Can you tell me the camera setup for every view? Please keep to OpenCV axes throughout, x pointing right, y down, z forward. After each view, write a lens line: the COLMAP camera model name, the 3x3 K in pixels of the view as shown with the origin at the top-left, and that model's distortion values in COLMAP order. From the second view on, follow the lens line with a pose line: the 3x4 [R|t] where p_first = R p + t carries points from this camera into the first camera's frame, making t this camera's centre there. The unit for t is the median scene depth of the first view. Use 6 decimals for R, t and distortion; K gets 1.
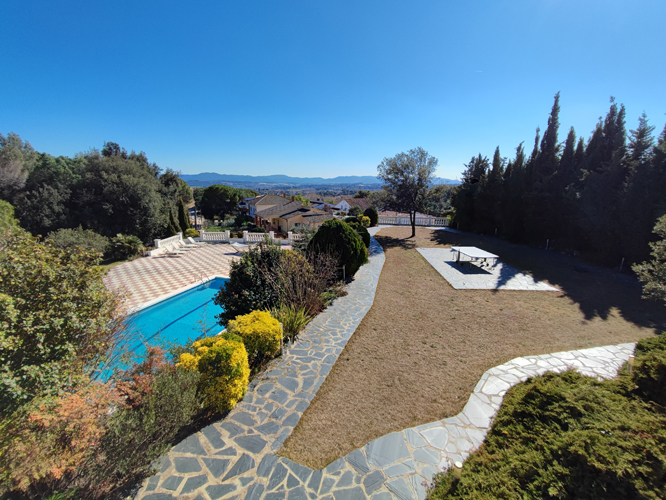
lens RADIAL K [[304.5, 0, 334.9], [0, 304.5, 250.7], [0, 0, 1]] dist [0.000751, 0.000910]
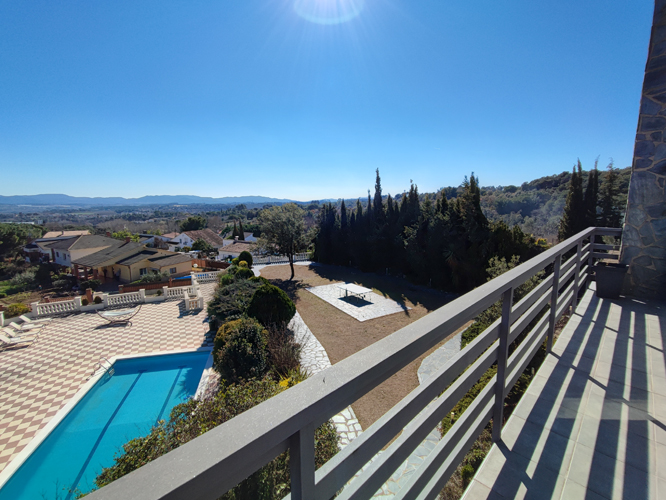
lens RADIAL K [[304.5, 0, 330.8], [0, 304.5, 250.6], [0, 0, 1]] dist [0.000751, 0.000910]
pose [[0.843883, -0.103415, 0.526466, -0.255265], [0.130594, 0.991328, -0.014603, -0.116044], [-0.520391, 0.081077, 0.850071, -0.097087]]
